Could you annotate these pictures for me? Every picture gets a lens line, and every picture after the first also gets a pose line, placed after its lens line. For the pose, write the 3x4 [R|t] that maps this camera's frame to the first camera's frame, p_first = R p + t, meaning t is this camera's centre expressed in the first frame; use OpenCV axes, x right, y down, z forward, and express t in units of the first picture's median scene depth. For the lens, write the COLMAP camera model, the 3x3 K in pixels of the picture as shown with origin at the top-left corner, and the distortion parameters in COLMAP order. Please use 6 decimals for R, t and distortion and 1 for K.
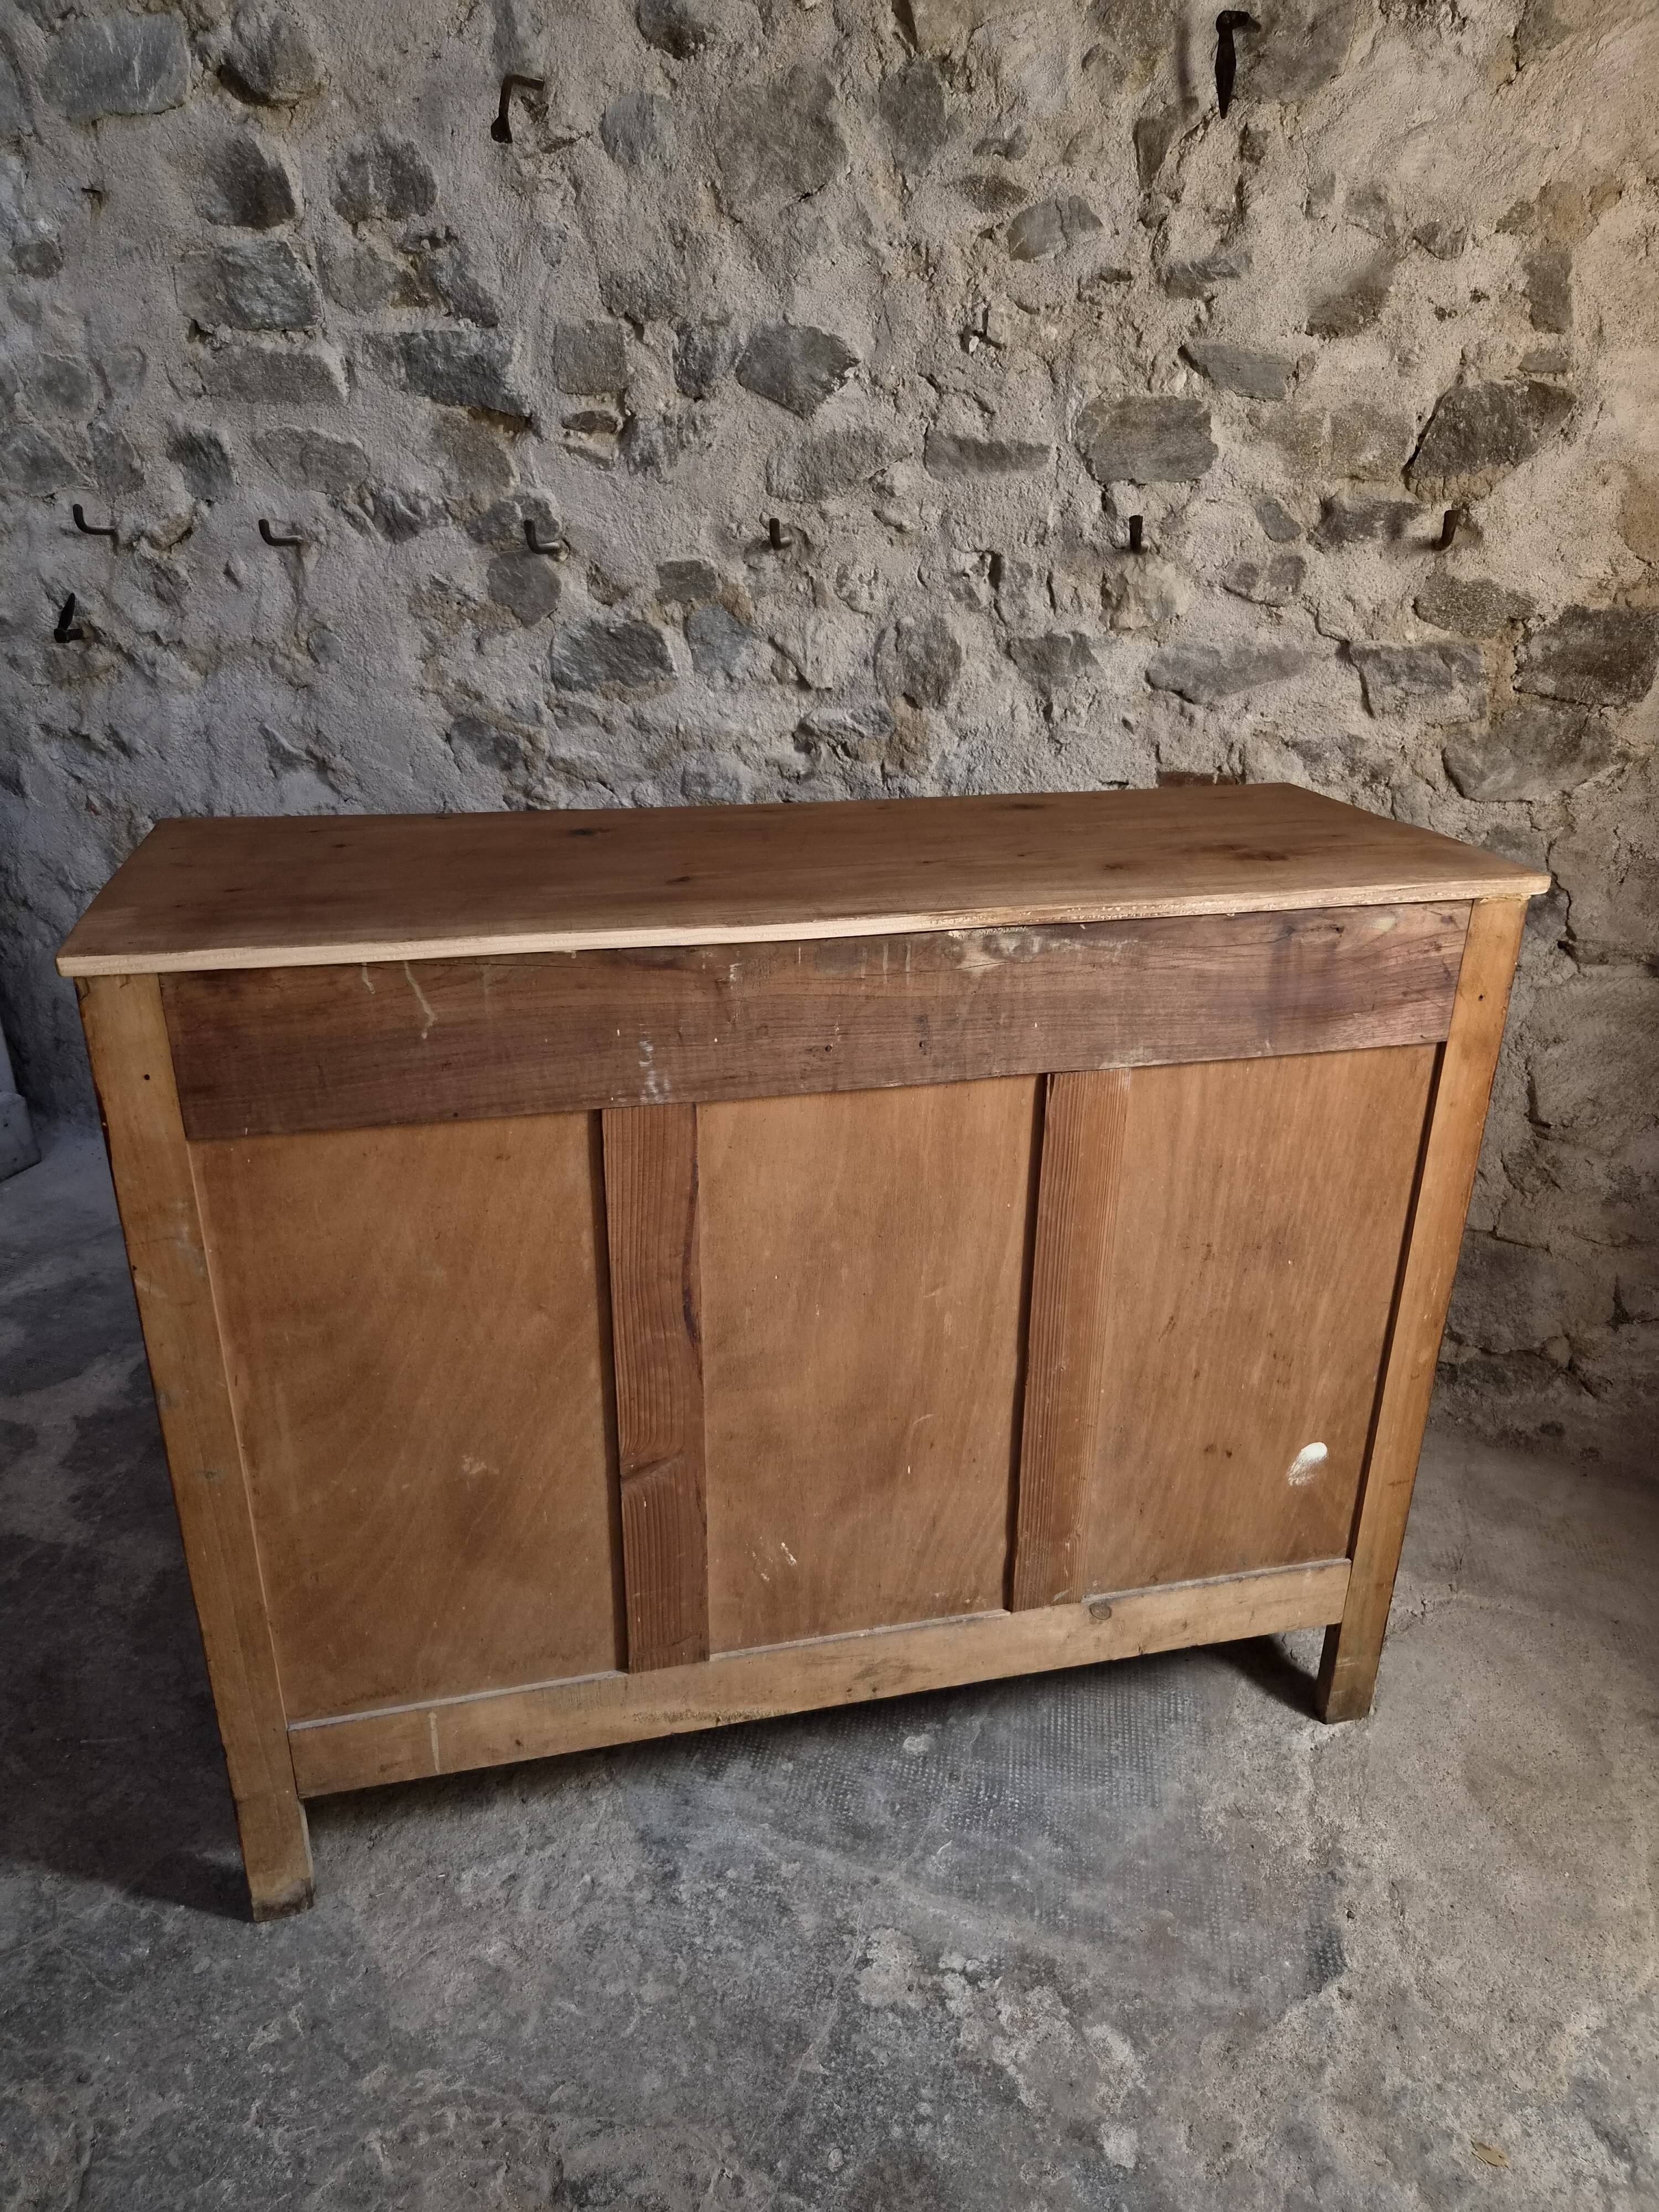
lens RADIAL K [[1492.1, 0, 829.6], [0, 1492.1, 1116.9], [0, 0, 1]] dist [0.063649, -0.048515]
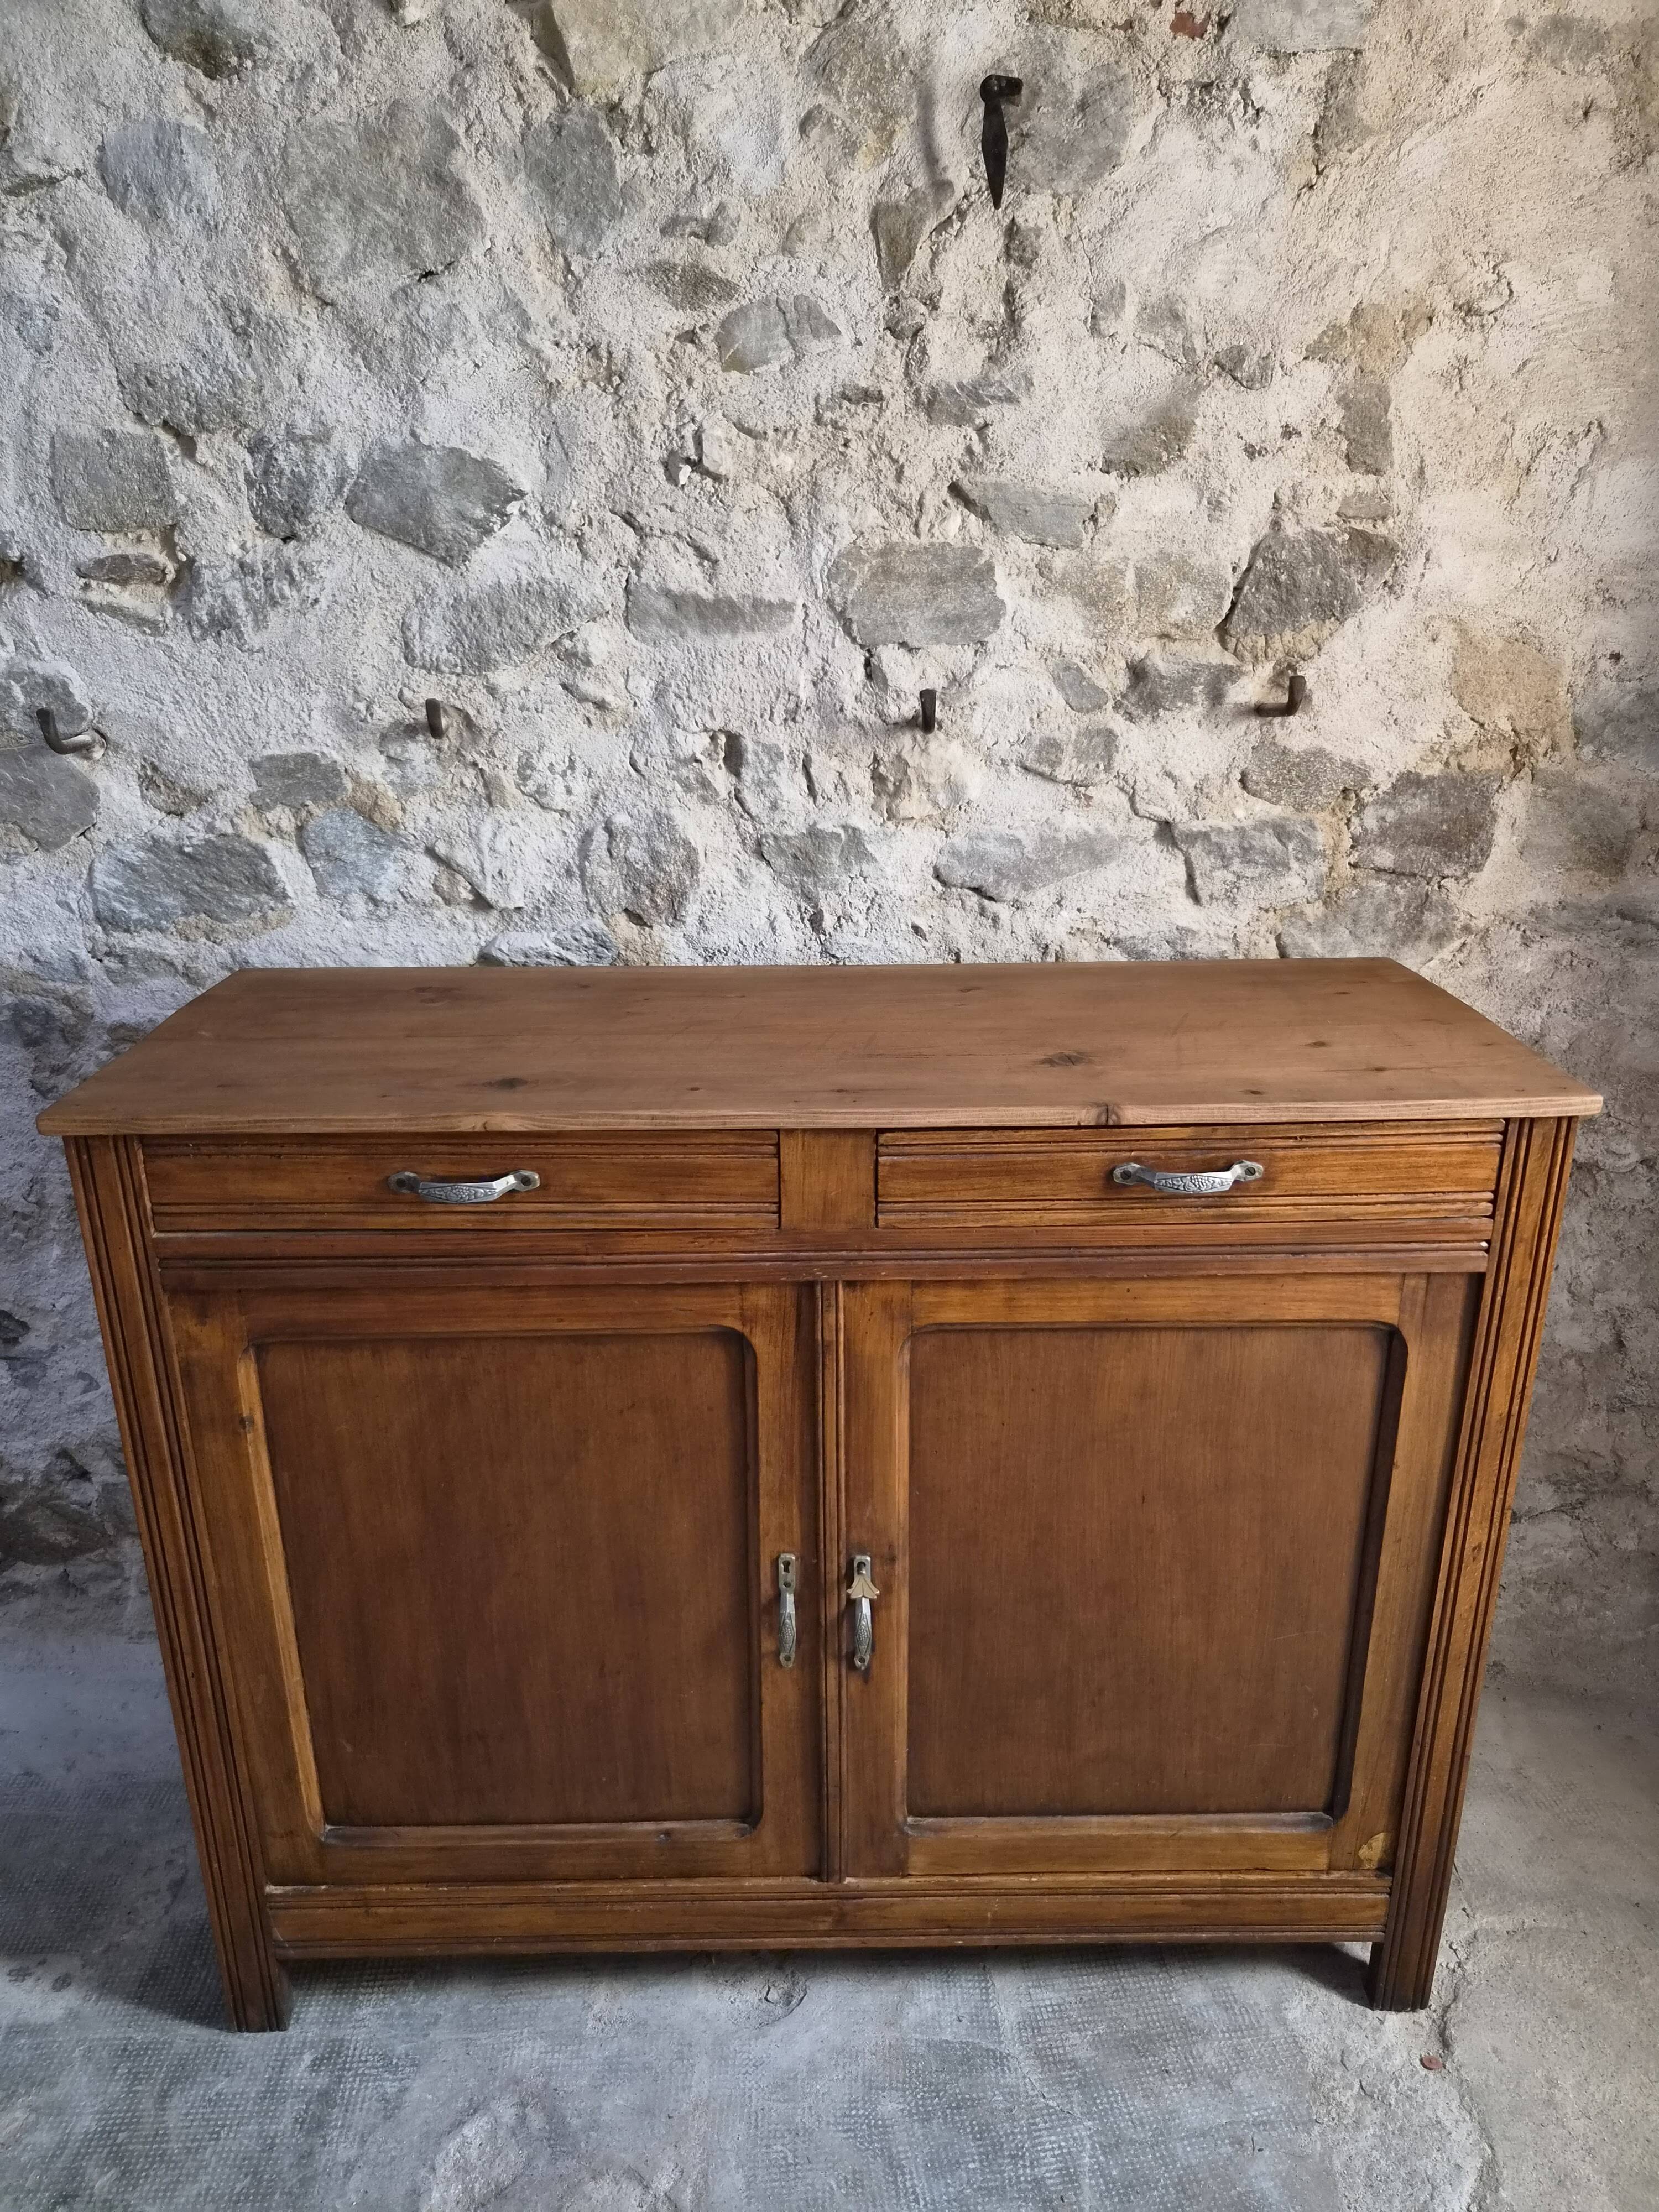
lens RADIAL K [[1496.3, 0, 833.0], [0, 1496.3, 1122.6], [0, 0, 1]] dist [0.064337, -0.048358]
pose [[0.932040, -0.139360, 0.334486, -0.134501], [0.153740, 0.987969, -0.016770, -0.155861], [-0.328125, 0.067054, 0.942252, 0.263048]]
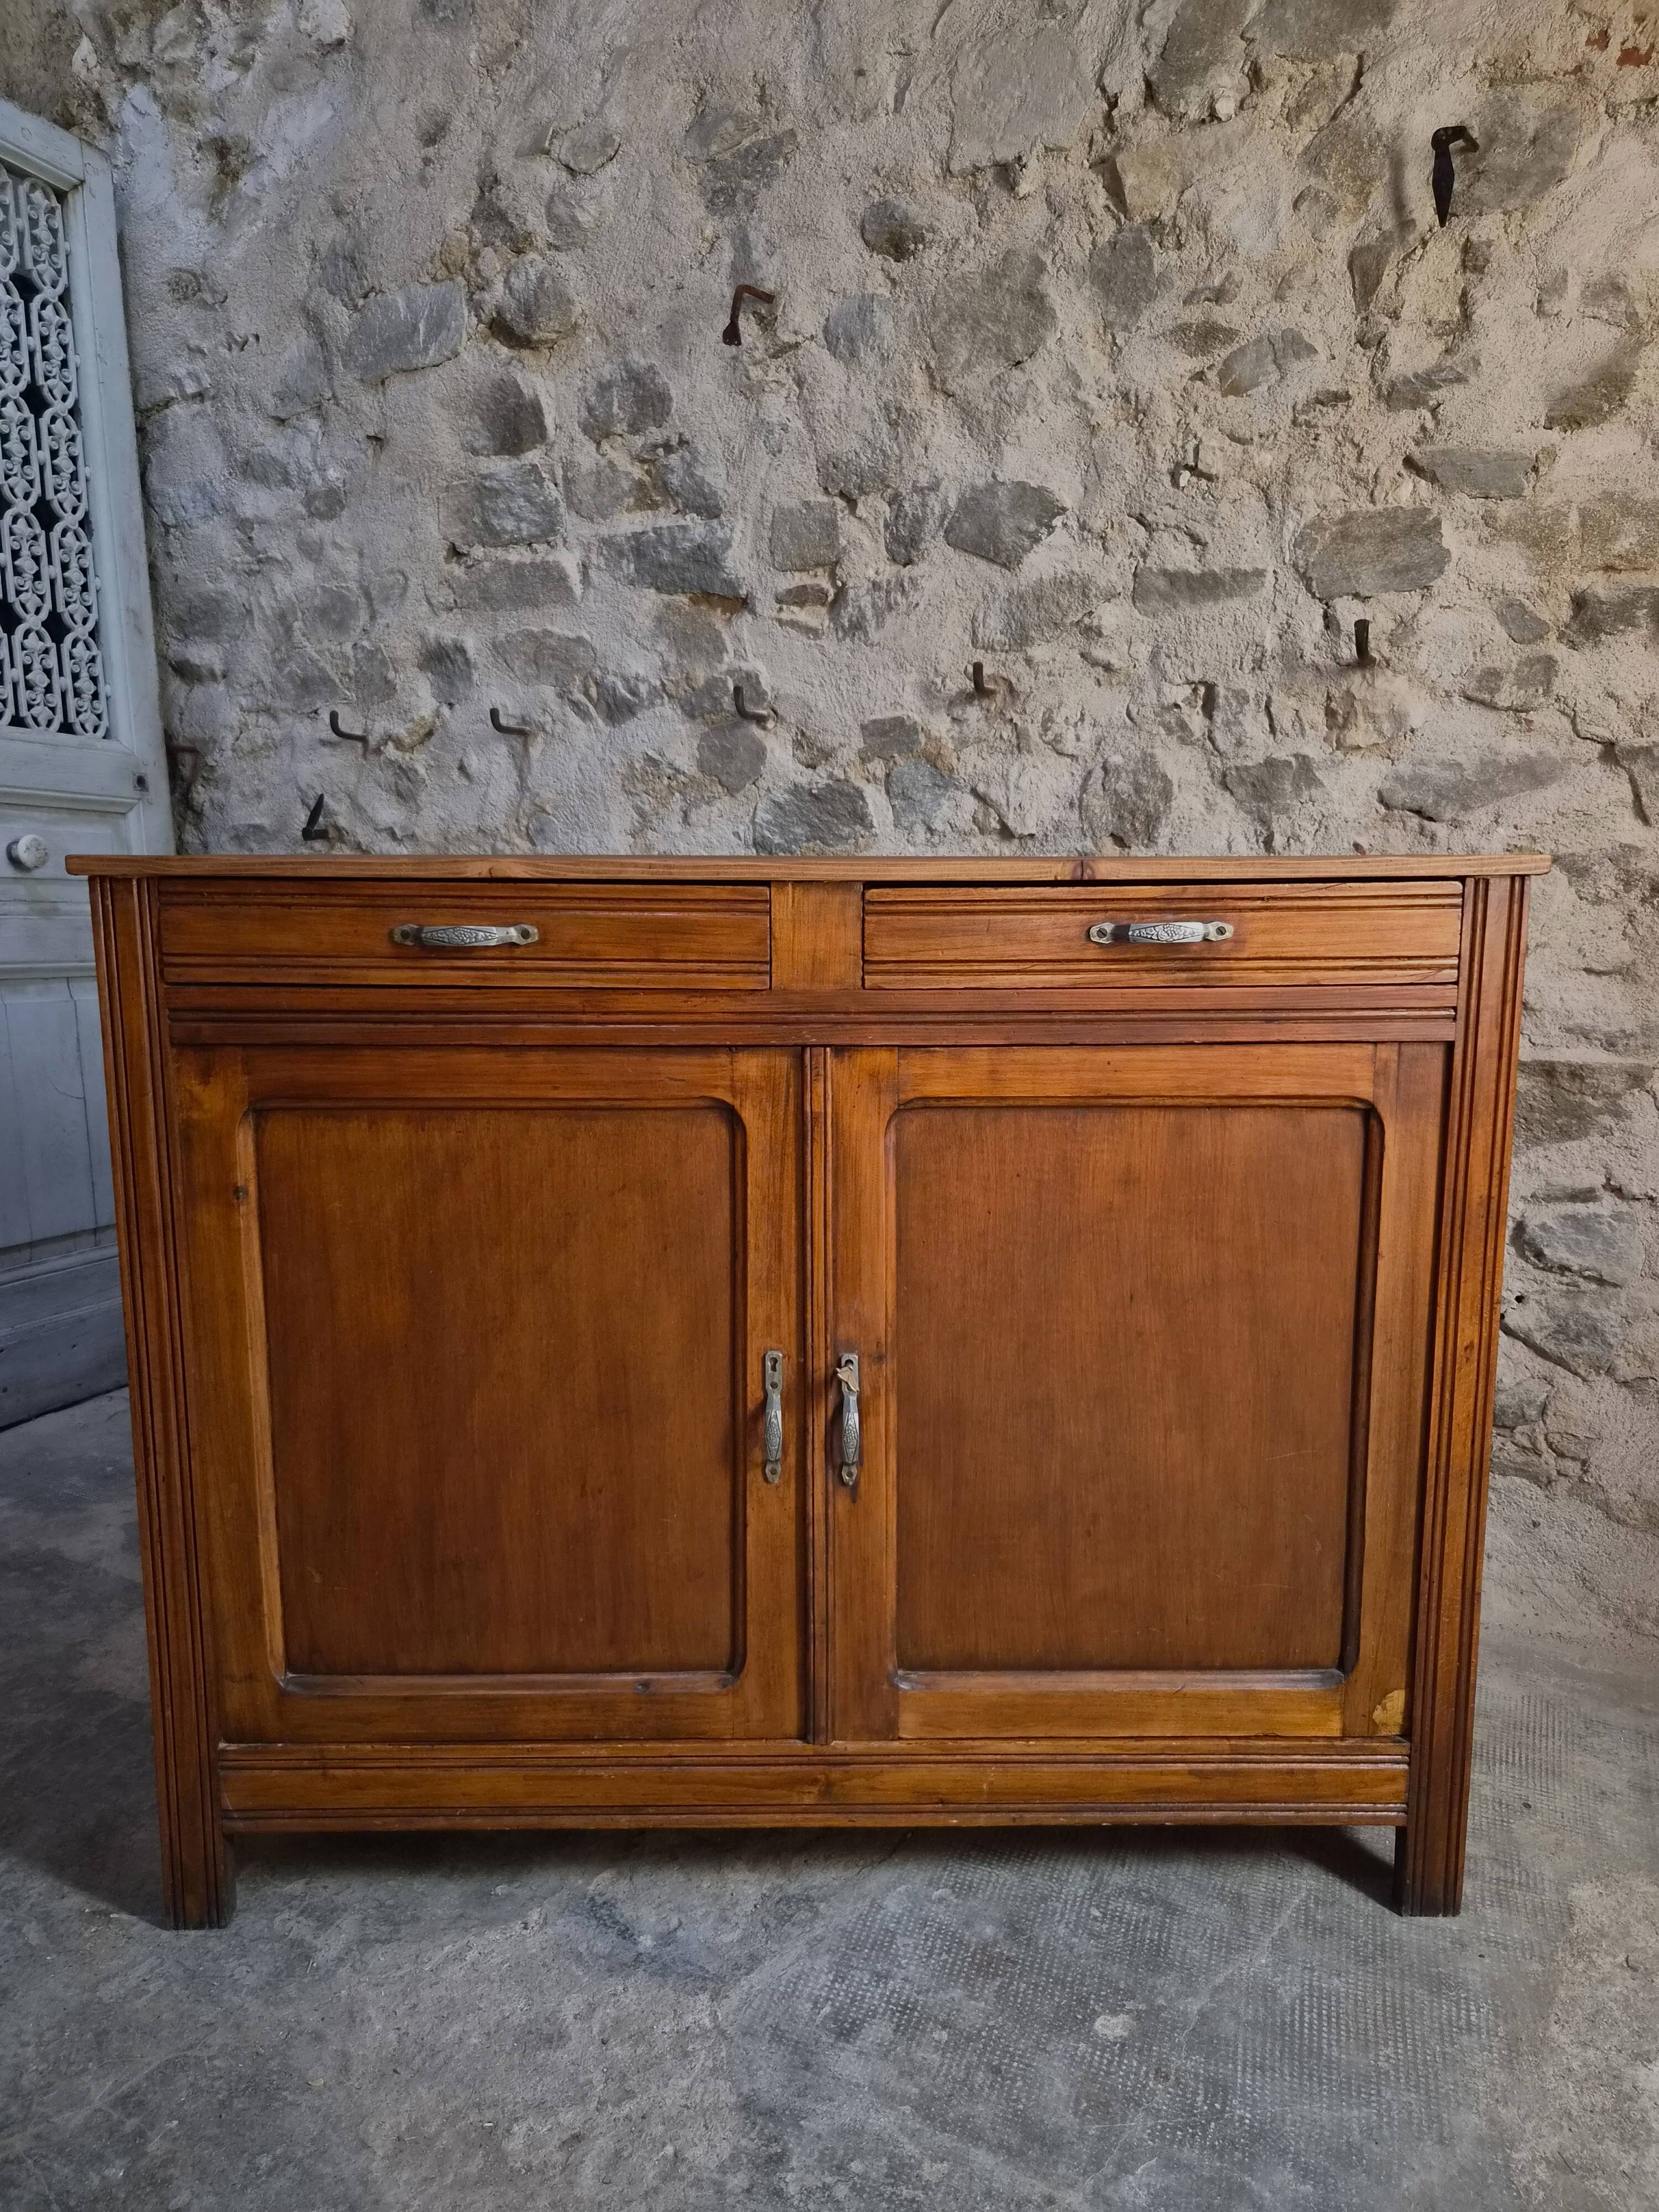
lens RADIAL K [[1488.8, 0, 836.7], [0, 1488.8, 1112.6], [0, 0, 1]] dist [0.064222, -0.049168]
pose [[0.988921, 0.014372, -0.147743, 0.021622], [-0.047294, 0.973939, -0.221824, 0.116285], [0.140704, 0.226354, 0.963829, 0.112195]]
